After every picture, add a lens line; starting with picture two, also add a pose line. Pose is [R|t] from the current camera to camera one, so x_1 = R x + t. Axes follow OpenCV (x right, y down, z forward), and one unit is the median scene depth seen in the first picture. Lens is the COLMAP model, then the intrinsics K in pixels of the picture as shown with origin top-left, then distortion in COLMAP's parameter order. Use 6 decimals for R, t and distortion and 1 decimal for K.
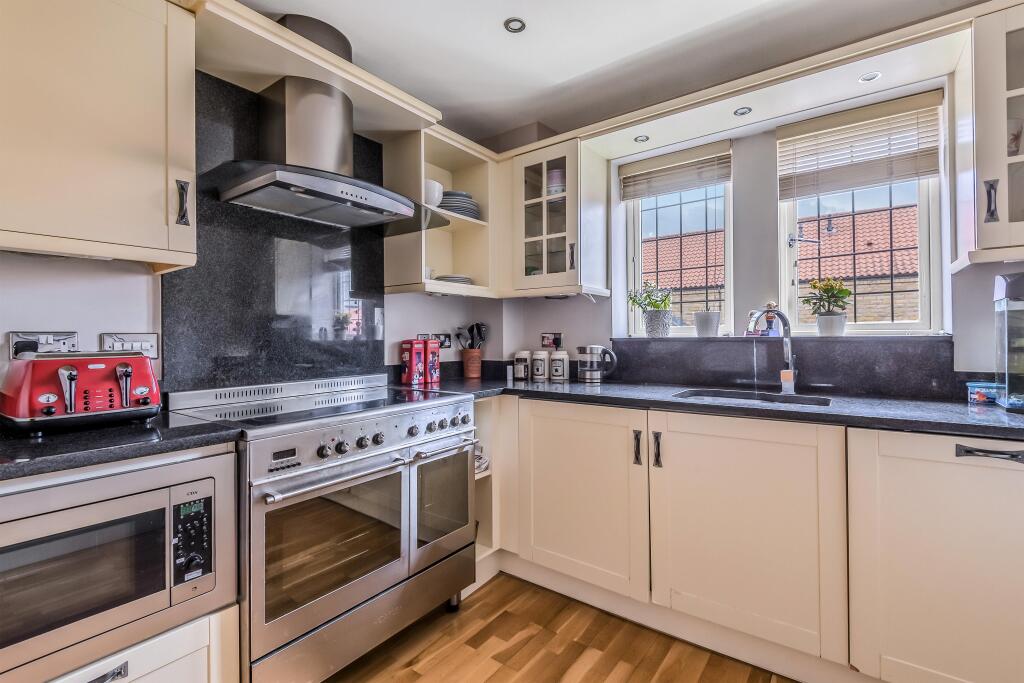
lens RADIAL K [[453.1, 0, 507.4], [0, 453.1, 337.5], [0, 0, 1]] dist [0.035458, -0.023065]
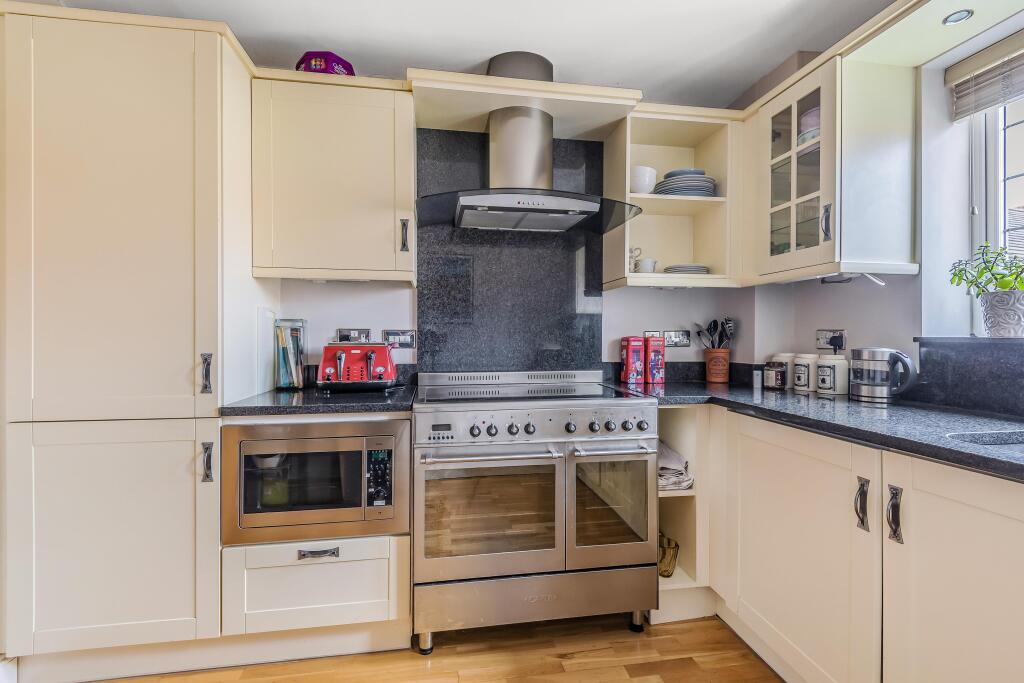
lens RADIAL K [[453.1, 0, 507.4], [0, 453.1, 337.5], [0, 0, 1]] dist [0.035458, -0.023065]
pose [[0.732326, 0.011648, -0.680855, 0.259340], [-0.007127, 0.999930, 0.009441, -0.000890], [0.680917, -0.002062, 0.732358, 0.120483]]
